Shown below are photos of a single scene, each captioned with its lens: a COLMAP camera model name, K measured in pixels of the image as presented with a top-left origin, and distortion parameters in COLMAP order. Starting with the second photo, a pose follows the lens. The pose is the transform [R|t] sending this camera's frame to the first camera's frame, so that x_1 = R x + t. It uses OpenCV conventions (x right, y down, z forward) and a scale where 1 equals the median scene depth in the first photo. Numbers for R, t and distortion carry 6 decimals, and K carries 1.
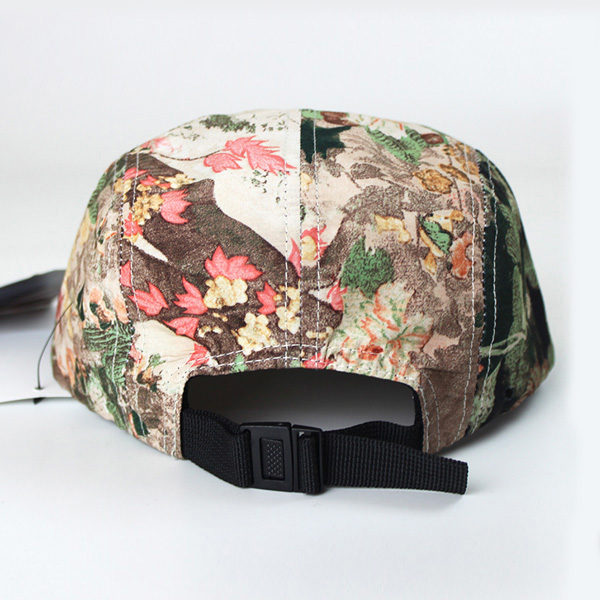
lens RADIAL K [[1133.5, 0, 297.3], [0, 1133.5, 300.1], [0, 0, 1]] dist [-0.042387, 0.000000]
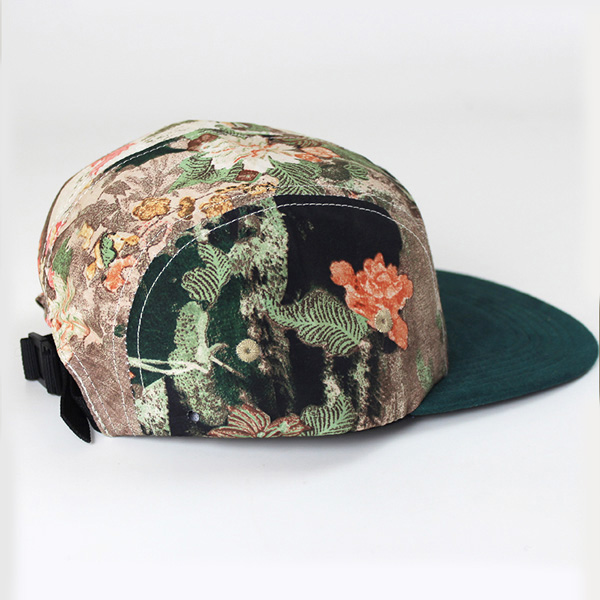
lens RADIAL K [[1346.8, 0, 297.3], [0, 1346.8, 299.3], [0, 0, 1]] dist [-0.319090, 0.000000]
pose [[0.433597, 0.268667, -0.860123, 1.416072], [-0.220570, 0.957126, 0.187776, -0.312593], [0.873695, 0.108298, 0.474266, 0.503462]]
